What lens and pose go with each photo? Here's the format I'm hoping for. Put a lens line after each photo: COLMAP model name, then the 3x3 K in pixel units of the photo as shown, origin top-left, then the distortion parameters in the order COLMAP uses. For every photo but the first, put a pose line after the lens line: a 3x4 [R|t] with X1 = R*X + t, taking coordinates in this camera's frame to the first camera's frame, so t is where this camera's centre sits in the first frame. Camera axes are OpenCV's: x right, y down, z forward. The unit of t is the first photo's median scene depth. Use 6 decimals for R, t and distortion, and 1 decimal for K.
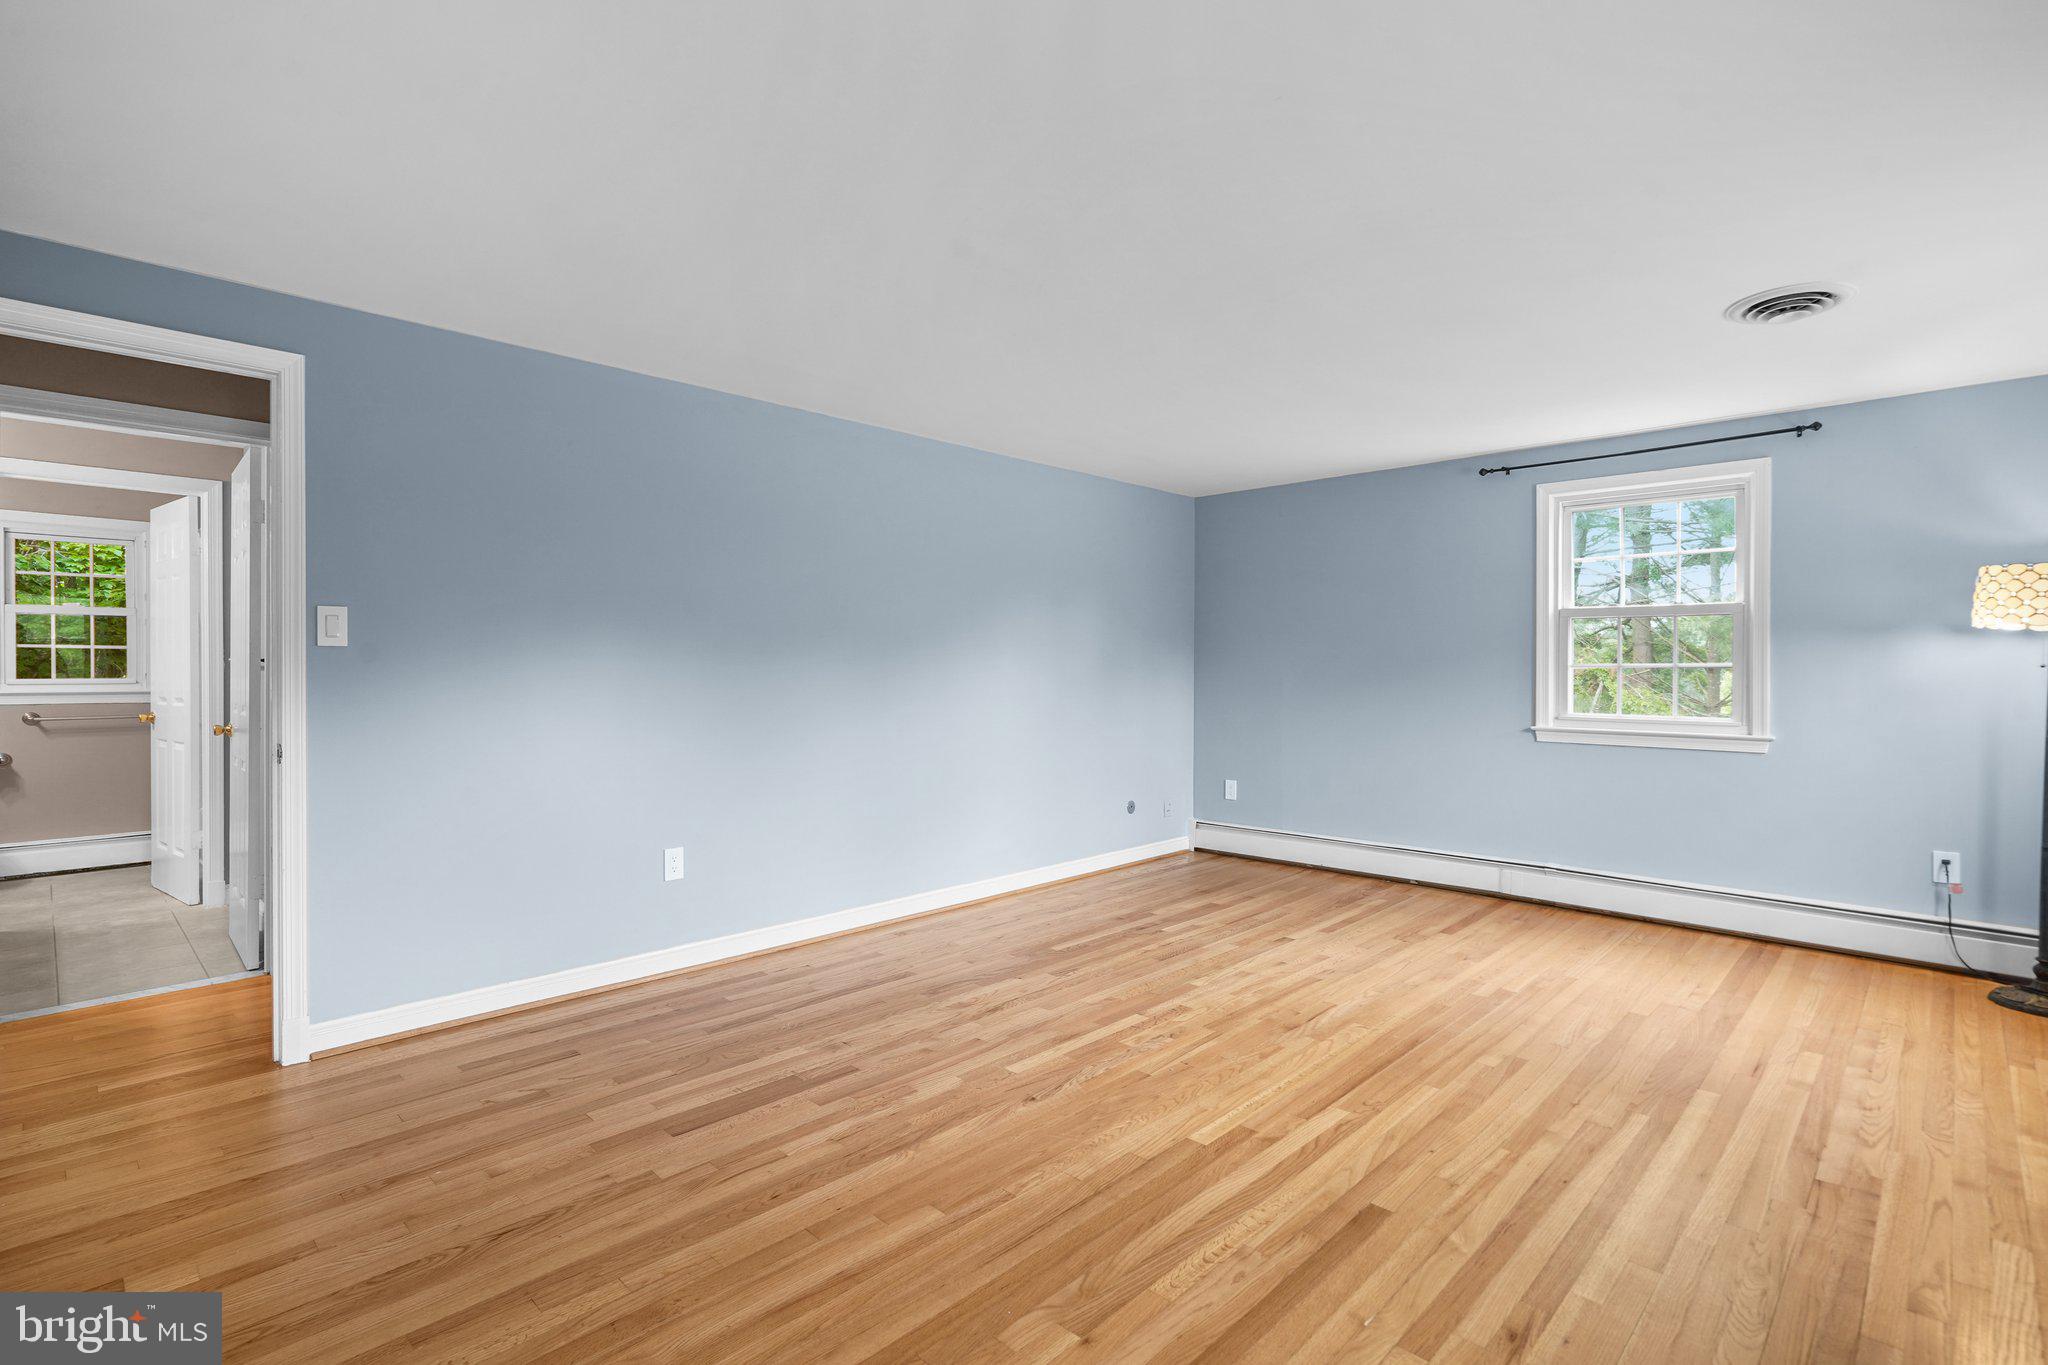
lens RADIAL K [[948.8, 0, 1029.5], [0, 948.8, 679.8], [0, 0, 1]] dist [-0.001771, 0.000341]
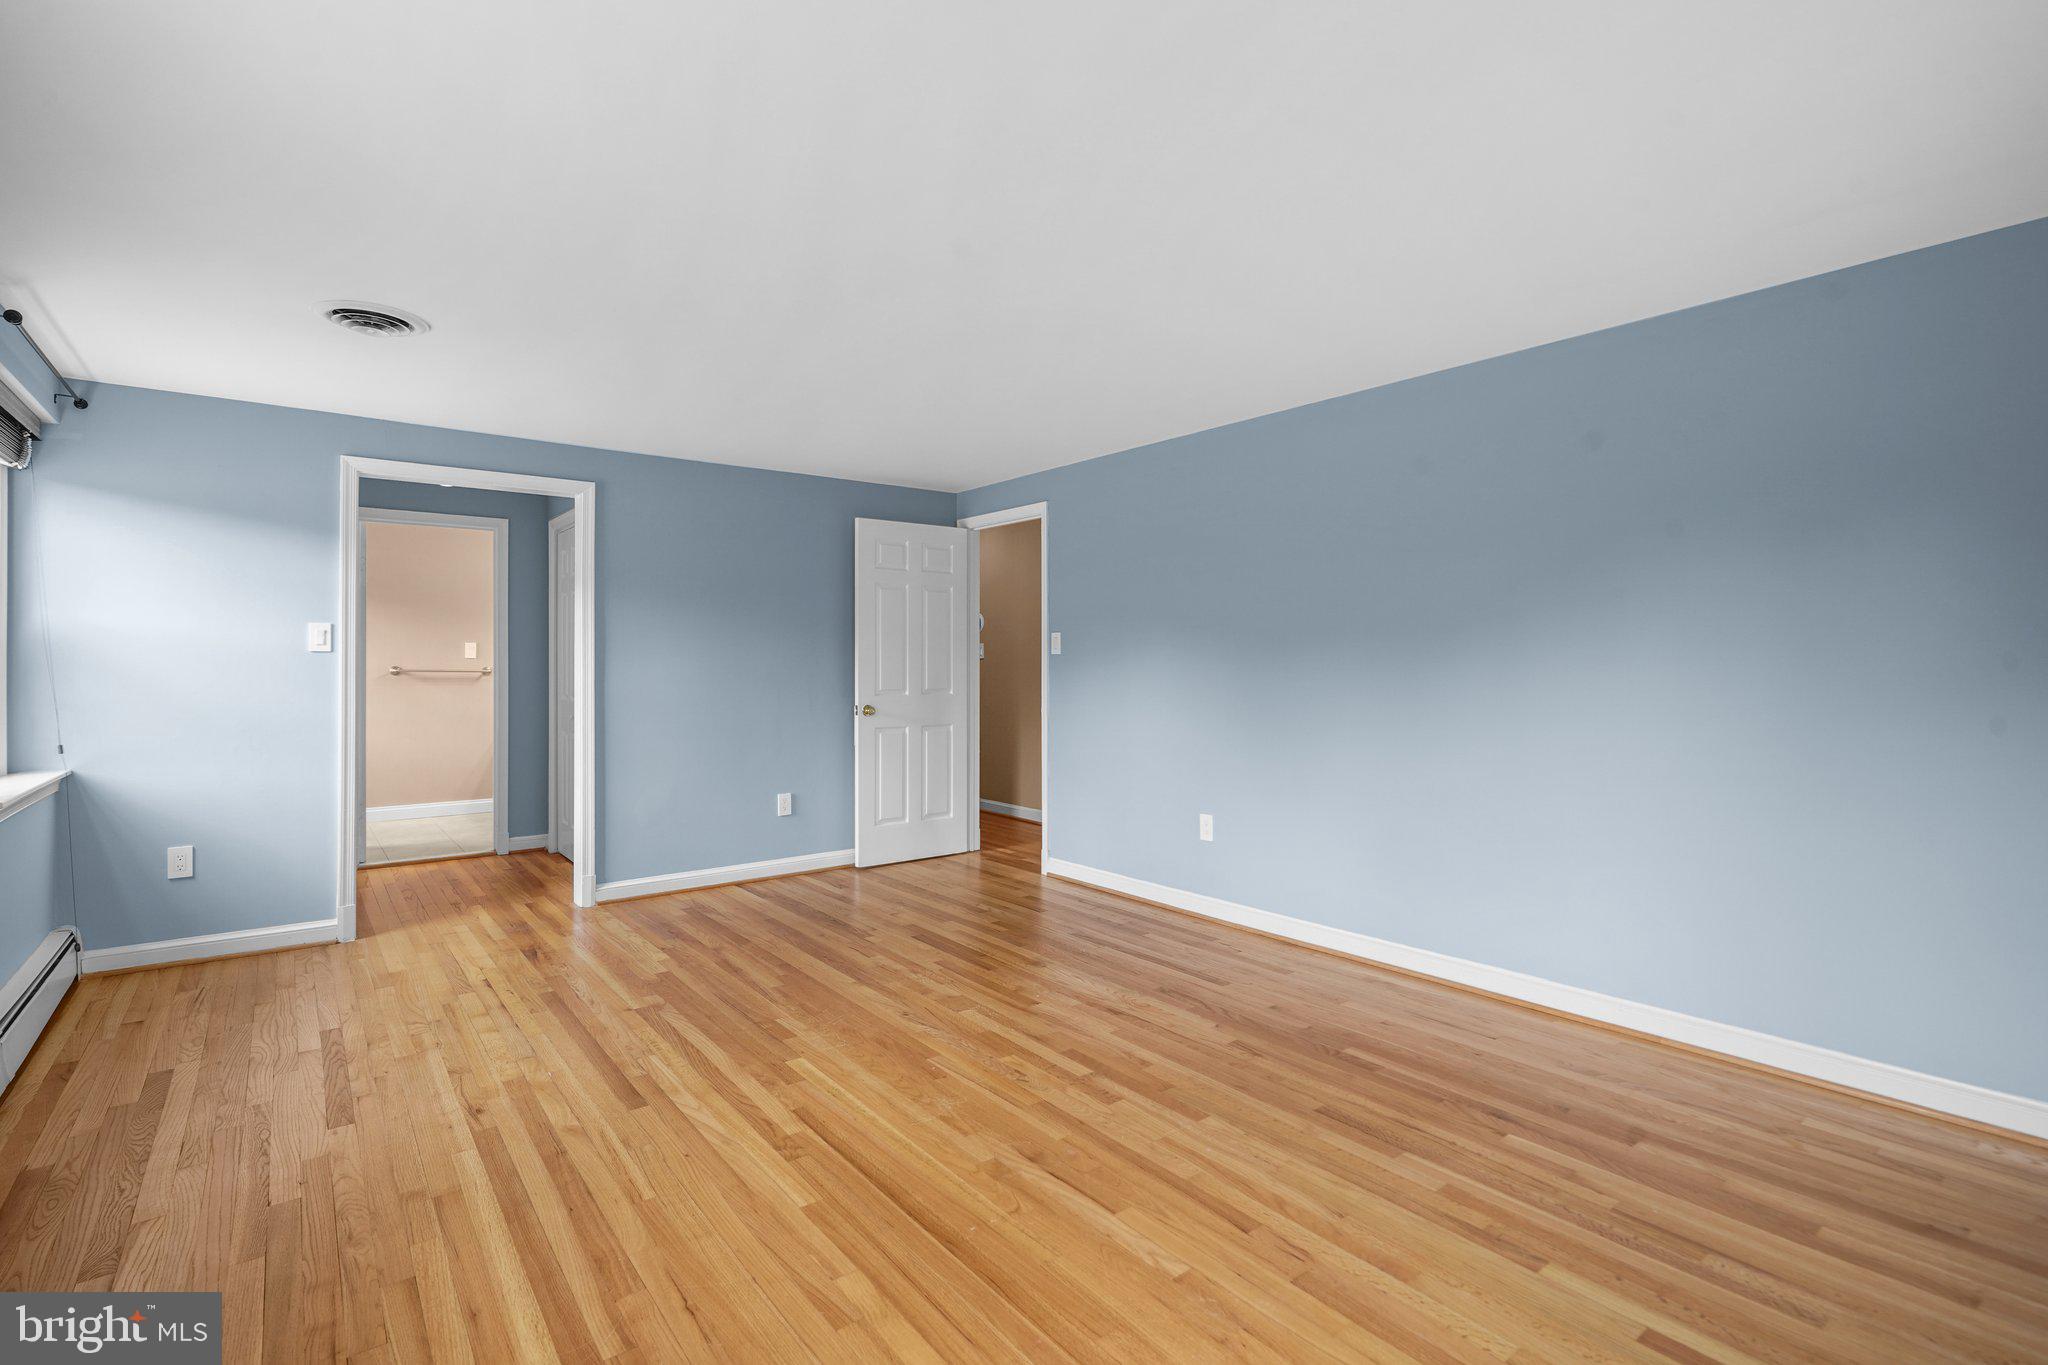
lens RADIAL K [[948.8, 0, 1029.8], [0, 948.8, 671.8], [0, 0, 1]] dist [-0.001771, 0.000341]
pose [[-0.128938, 0.005118, -0.991639, 0.979369], [-0.008812, 0.999941, 0.006307, -0.011998], [0.991613, 0.009551, -0.128885, 1.066716]]
